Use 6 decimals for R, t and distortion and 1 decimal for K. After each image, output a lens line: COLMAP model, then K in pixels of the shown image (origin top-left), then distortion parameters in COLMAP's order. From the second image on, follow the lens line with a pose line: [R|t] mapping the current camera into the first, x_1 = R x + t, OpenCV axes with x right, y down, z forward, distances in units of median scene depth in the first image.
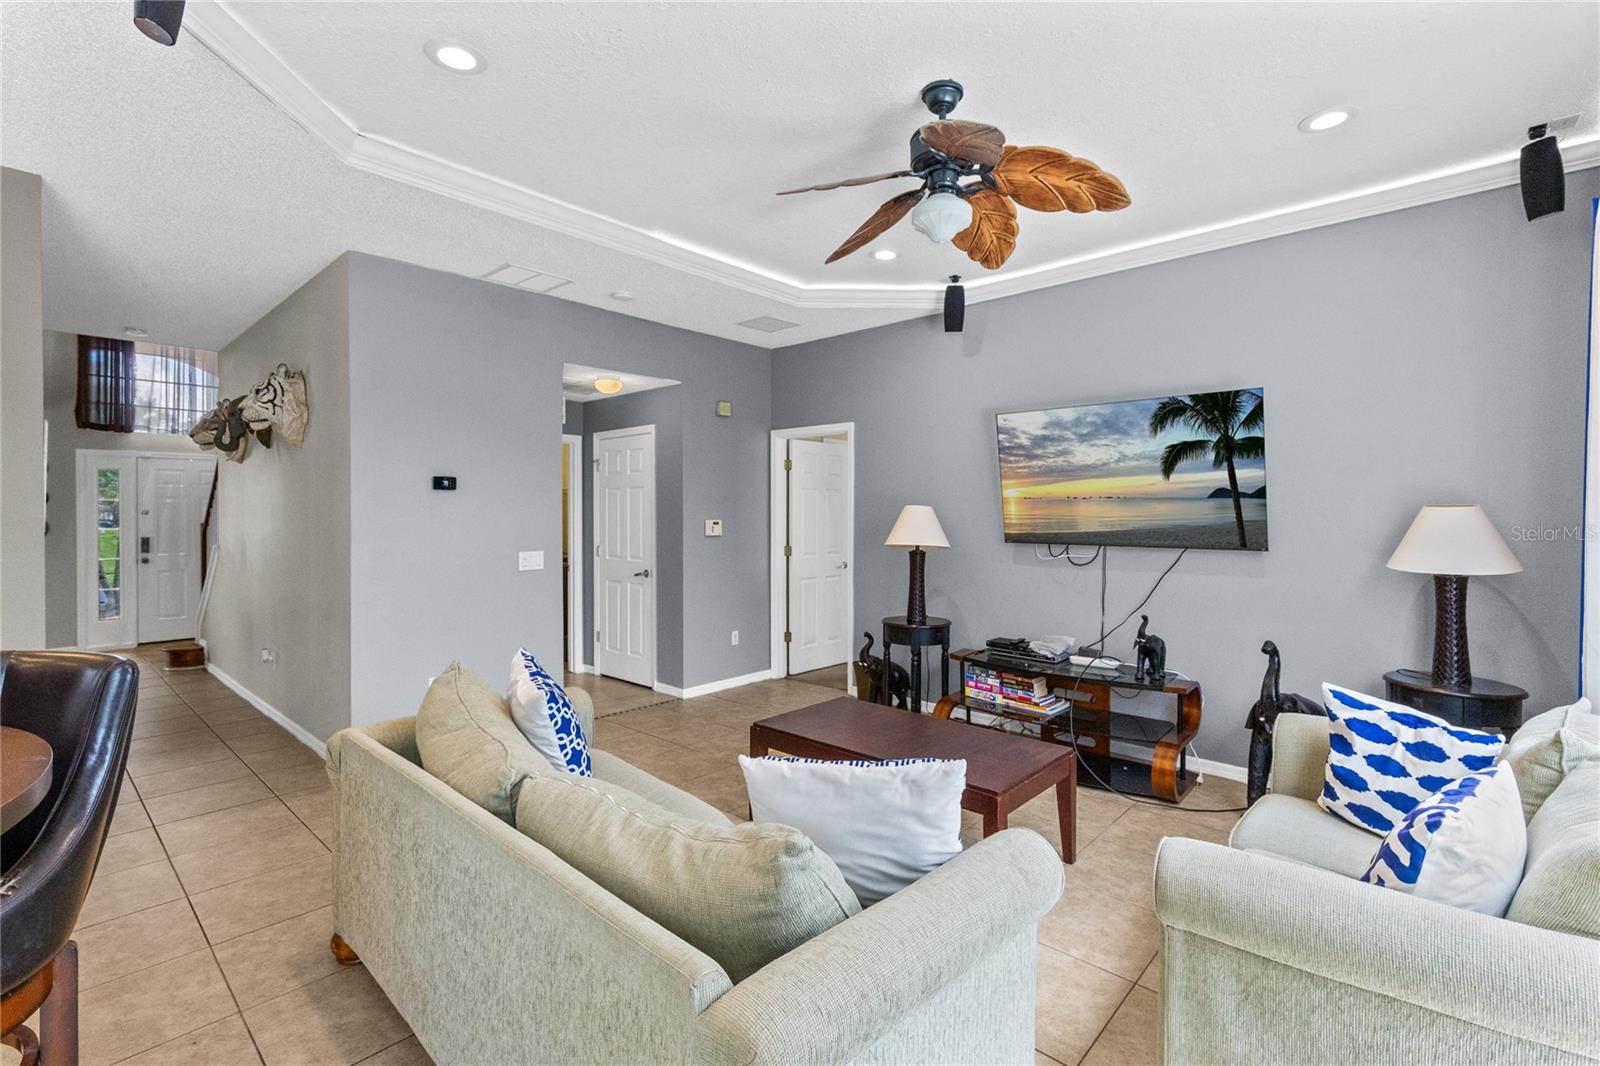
lens RADIAL K [[724.8, 0, 806.4], [0, 724.8, 516.7], [0, 0, 1]] dist [0.009495, -0.002501]
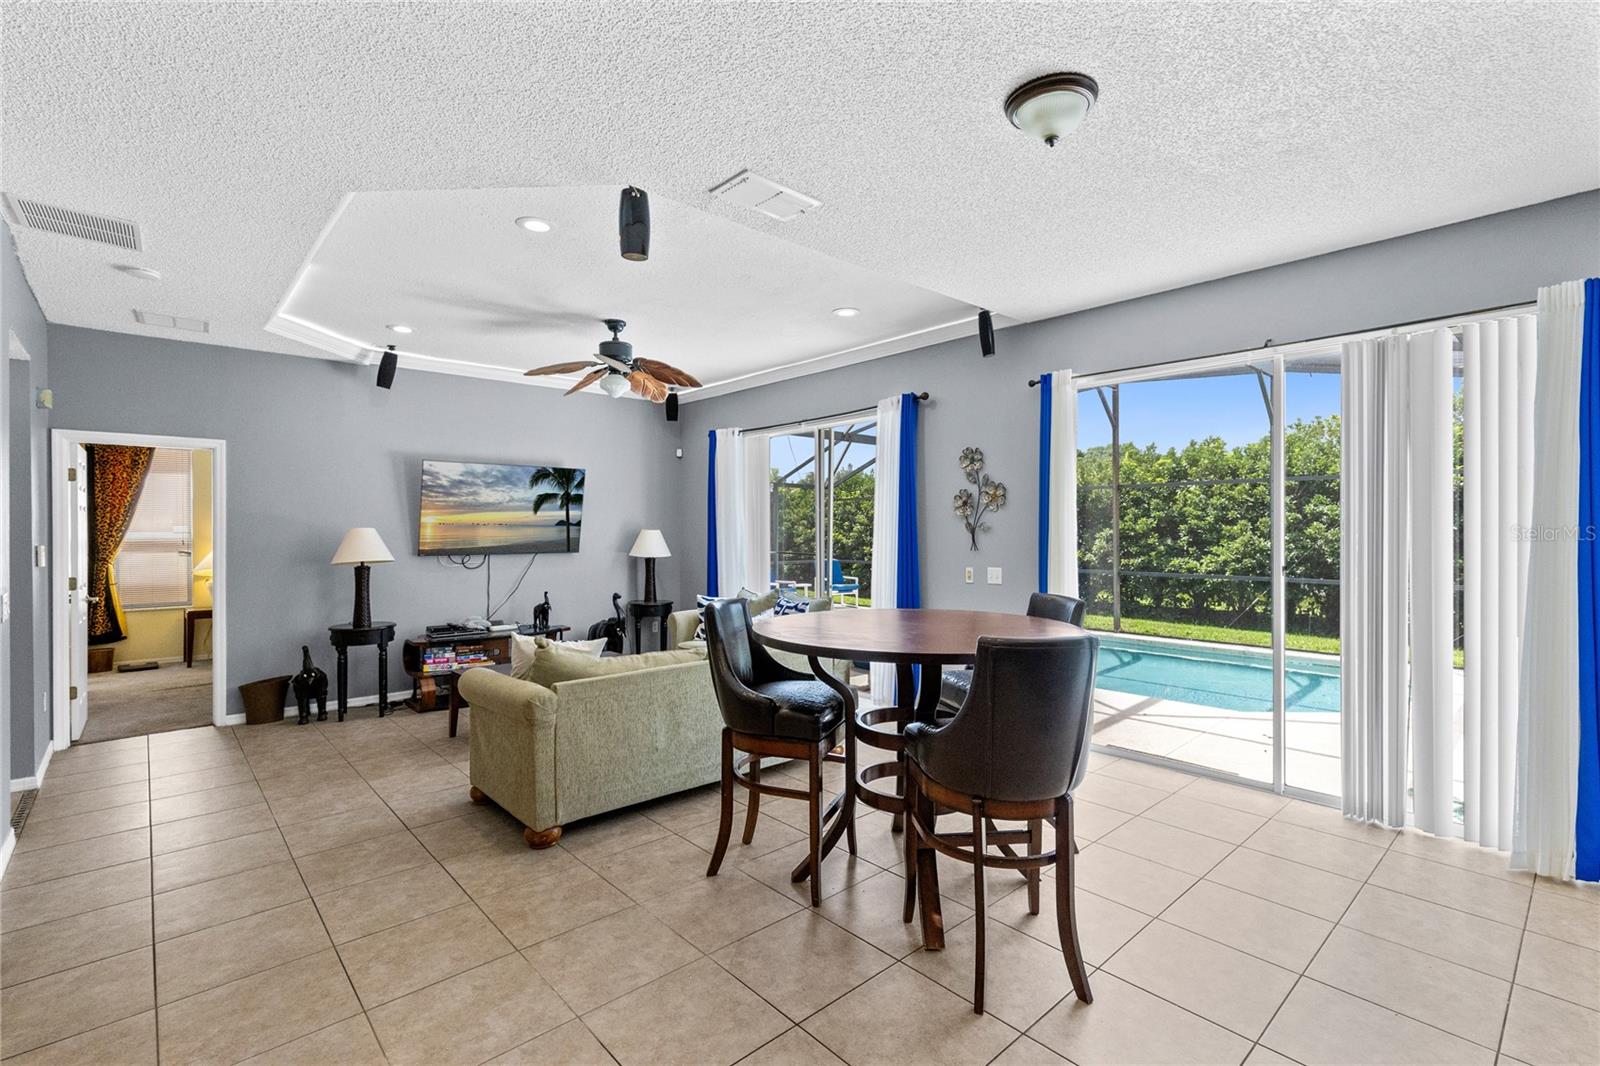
lens RADIAL K [[724.8, 0, 800.4], [0, 724.8, 530.1], [0, 0, 1]] dist [0.009495, -0.002501]
pose [[0.102178, 0.000038, 0.994766, -1.075964], [0.007315, 0.999973, -0.000789, -0.006871], [-0.994739, 0.007358, 0.102175, 0.187709]]
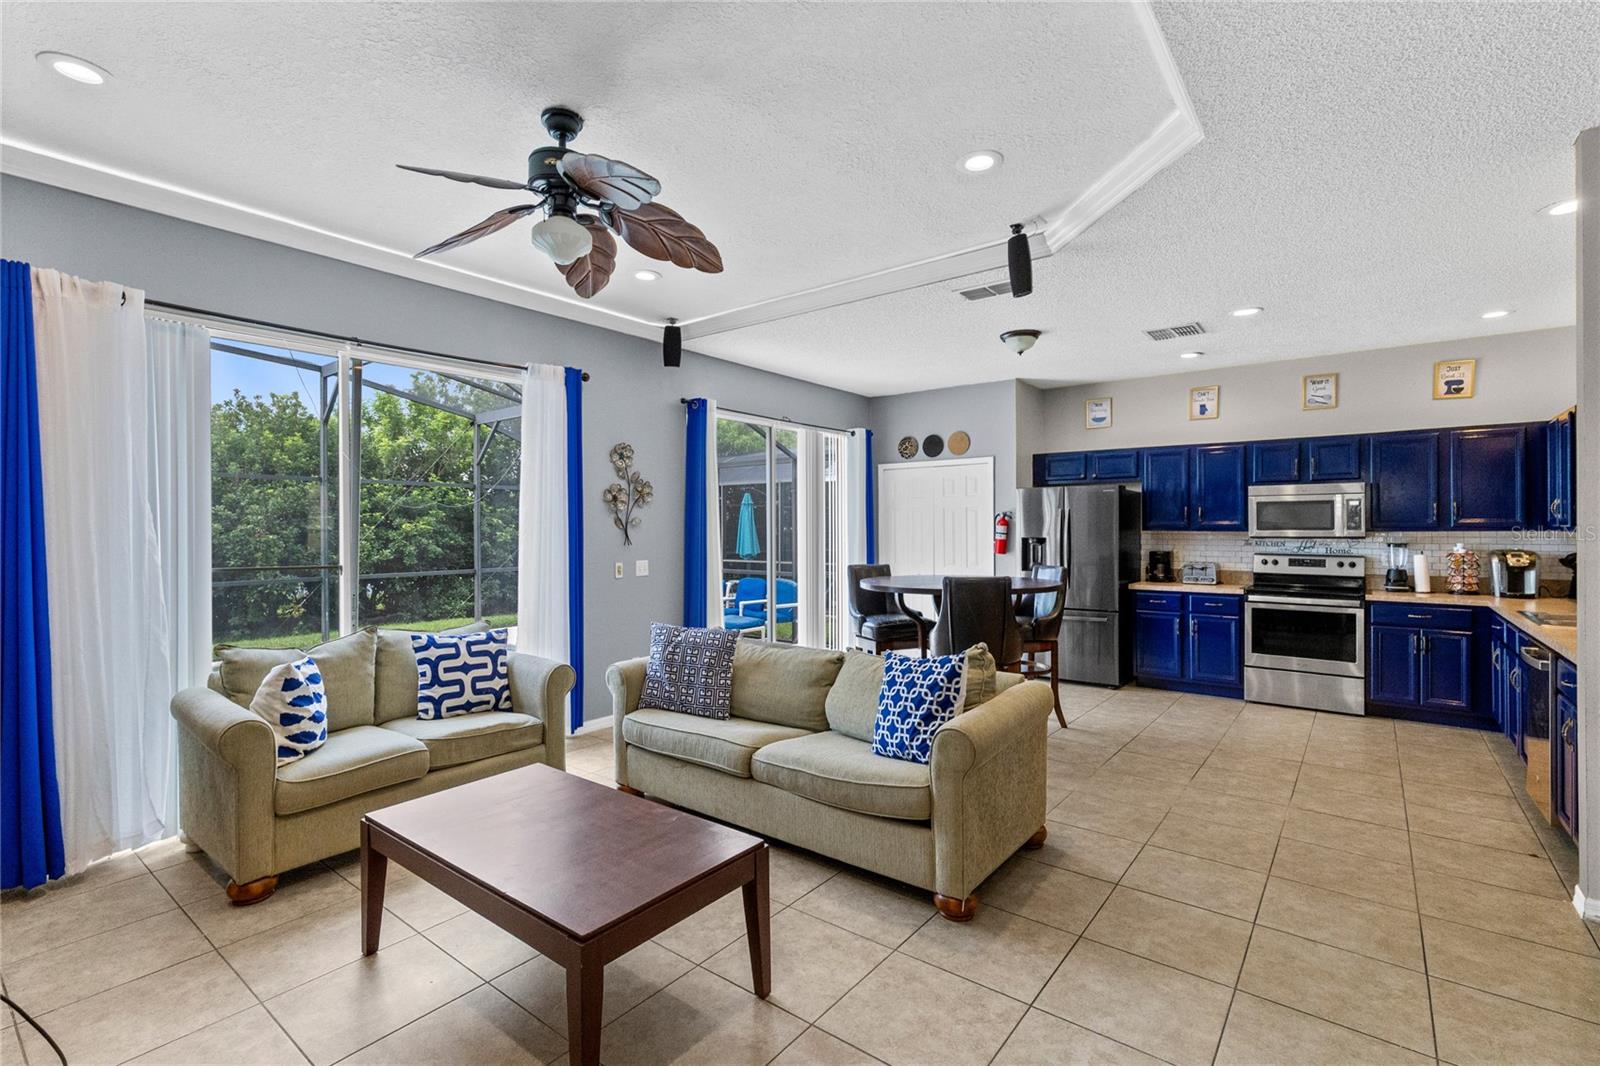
lens RADIAL K [[724.8, 0, 801.3], [0, 724.8, 521.9], [0, 0, 1]] dist [0.009495, -0.002501]
pose [[-0.997712, 0.004300, -0.067468, -0.047284], [0.004587, 0.999981, -0.004090, -0.004825], [0.067449, -0.004390, -0.997713, 1.278339]]
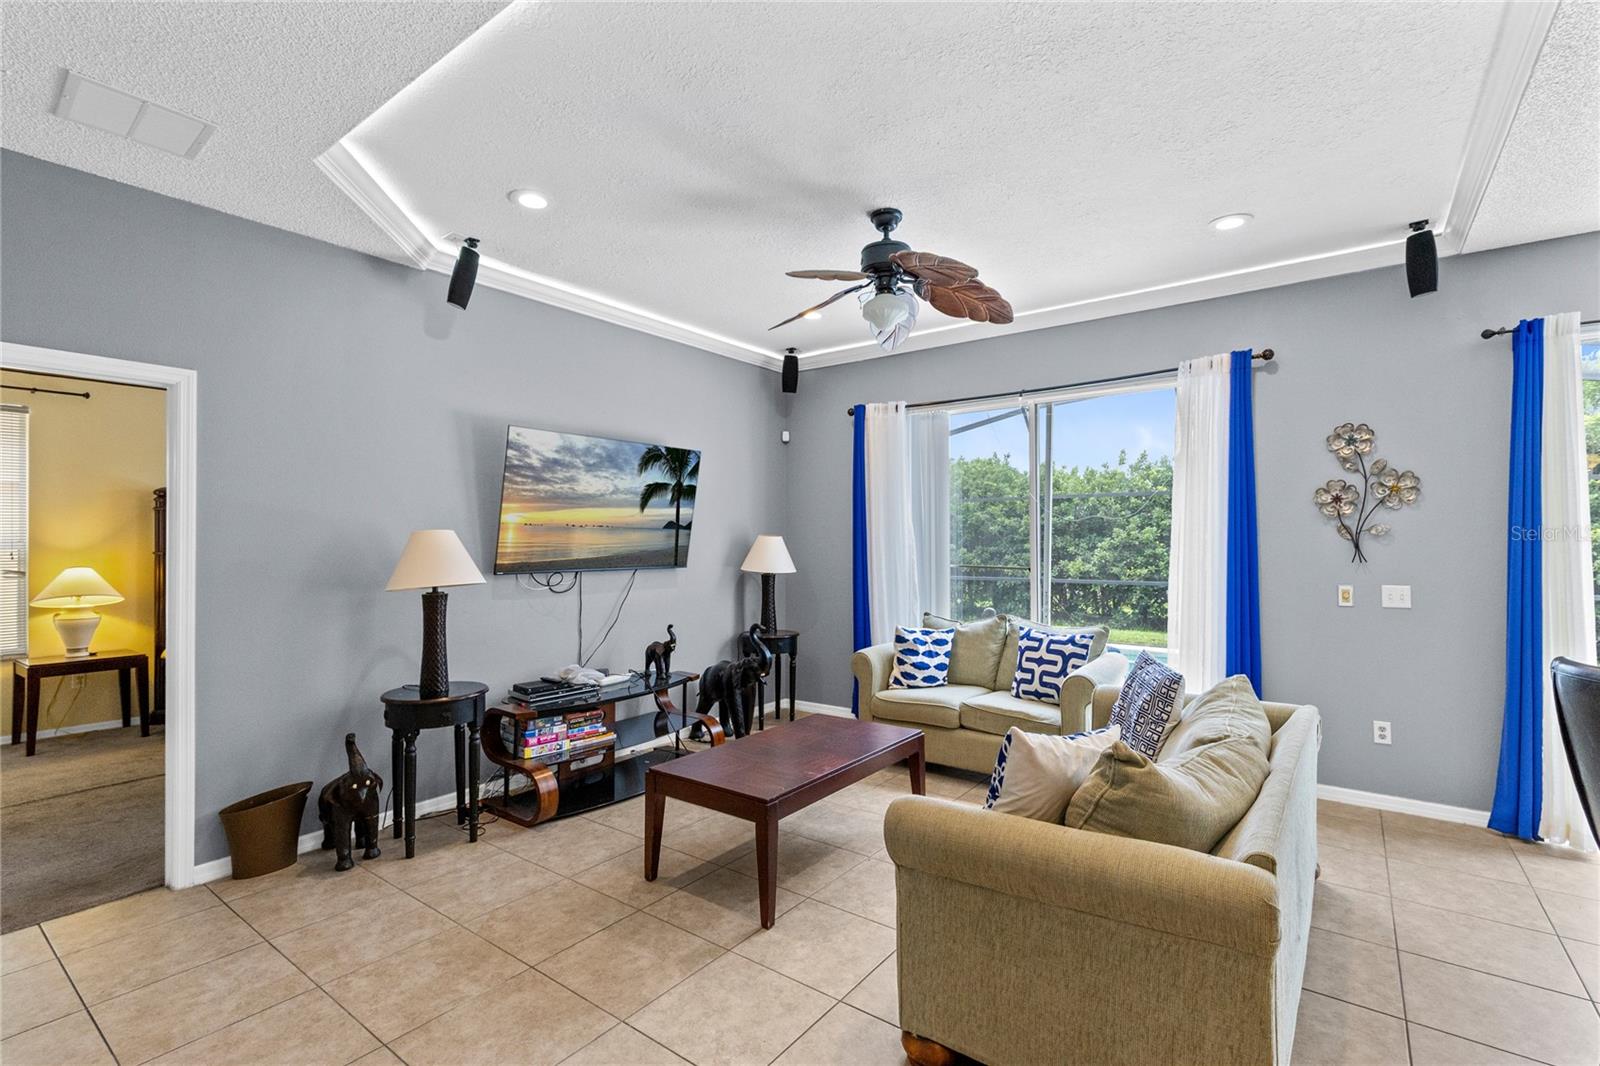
lens RADIAL K [[724.8, 0, 802.4], [0, 724.8, 535.5], [0, 0, 1]] dist [0.009495, -0.002501]
pose [[-0.089535, 0.007537, 0.995955, -0.672696], [0.006388, 0.999955, -0.006993, -0.002737], [-0.995963, 0.005736, -0.089579, 0.790162]]
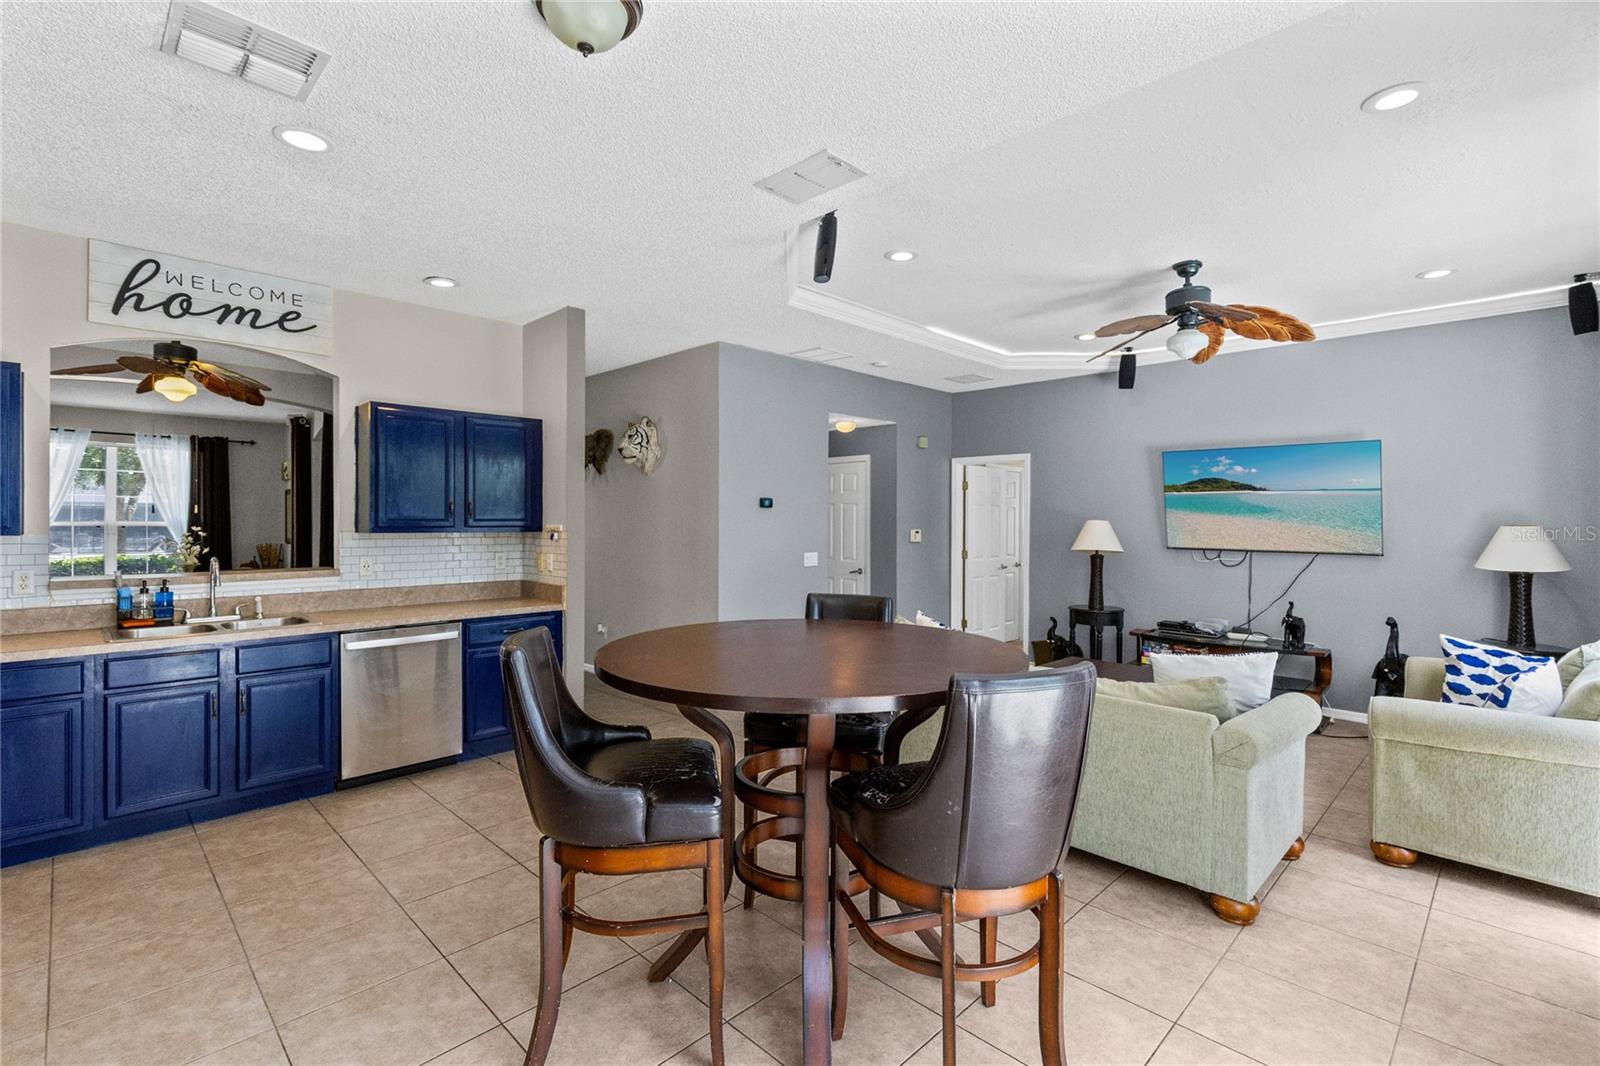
lens RADIAL K [[724.8, 0, 812.4], [0, 724.8, 518.1], [0, 0, 1]] dist [0.009495, -0.002501]
pose [[0.999066, 0.006166, -0.042760, -0.346870], [-0.006461, 0.999956, -0.006756, -0.007896], [0.042717, 0.007026, 0.999063, -0.383874]]
